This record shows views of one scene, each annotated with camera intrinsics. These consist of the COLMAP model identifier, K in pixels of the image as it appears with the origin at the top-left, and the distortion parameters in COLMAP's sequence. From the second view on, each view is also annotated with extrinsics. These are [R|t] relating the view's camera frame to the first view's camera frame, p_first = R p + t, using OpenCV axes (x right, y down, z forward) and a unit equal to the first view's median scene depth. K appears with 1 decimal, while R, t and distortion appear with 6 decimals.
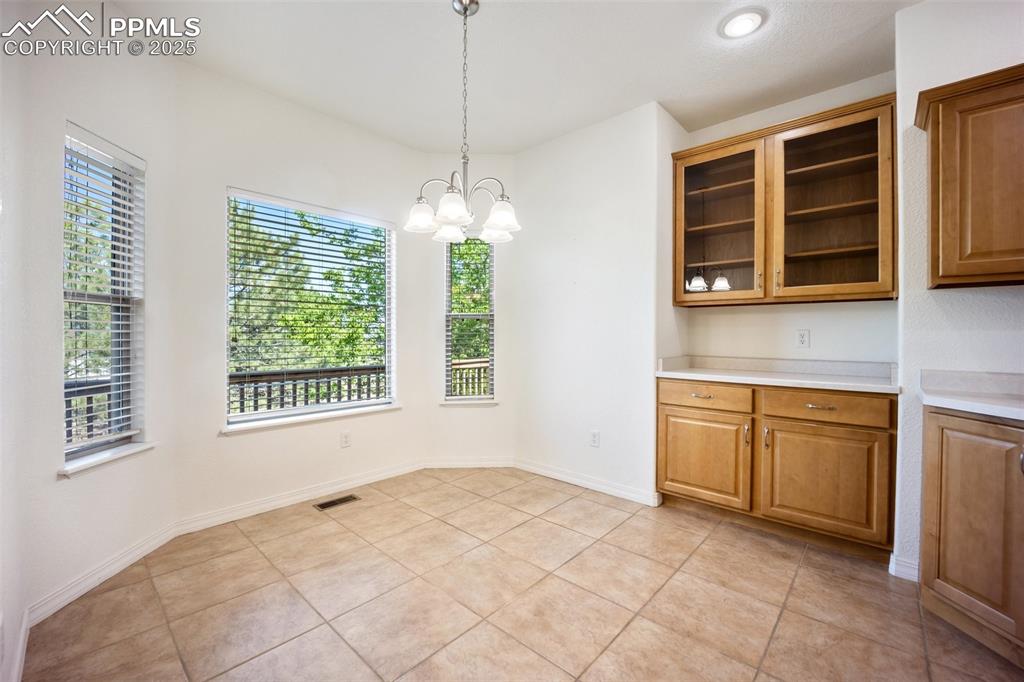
lens RADIAL K [[418.5, 0, 511.7], [0, 418.5, 336.9], [0, 0, 1]] dist [-0.022367, 0.000720]
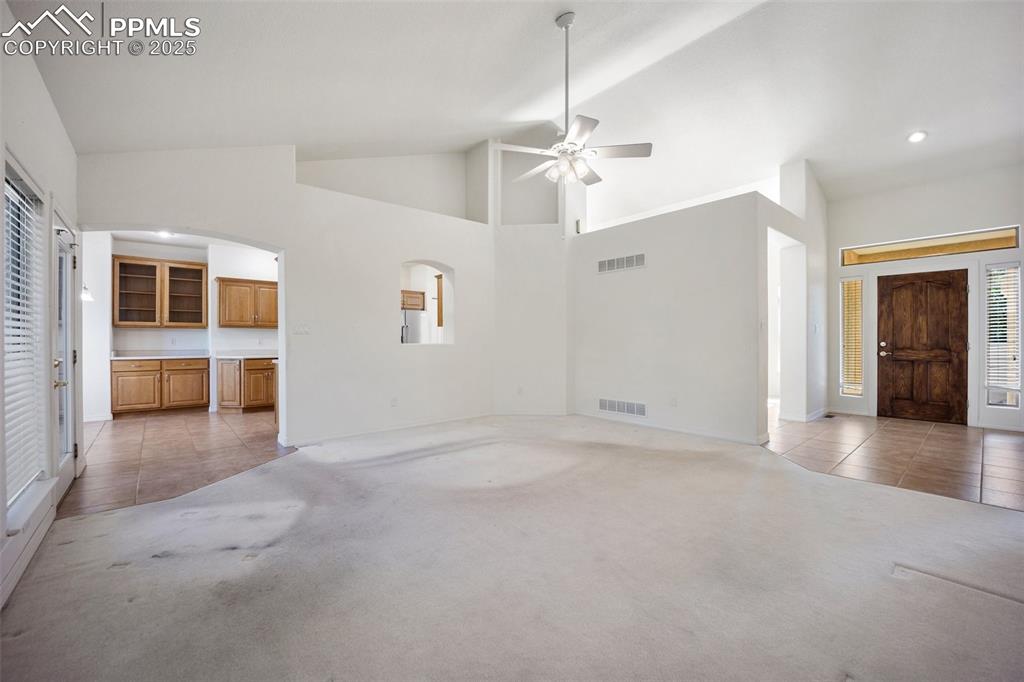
lens RADIAL K [[418.5, 0, 511.8], [0, 418.5, 340.9], [0, 0, 1]] dist [-0.022367, 0.000720]
pose [[0.115067, -0.003764, 0.993351, -1.759882], [0.005723, 0.999979, 0.003126, 0.002361], [-0.993341, 0.005325, 0.115086, -1.519307]]
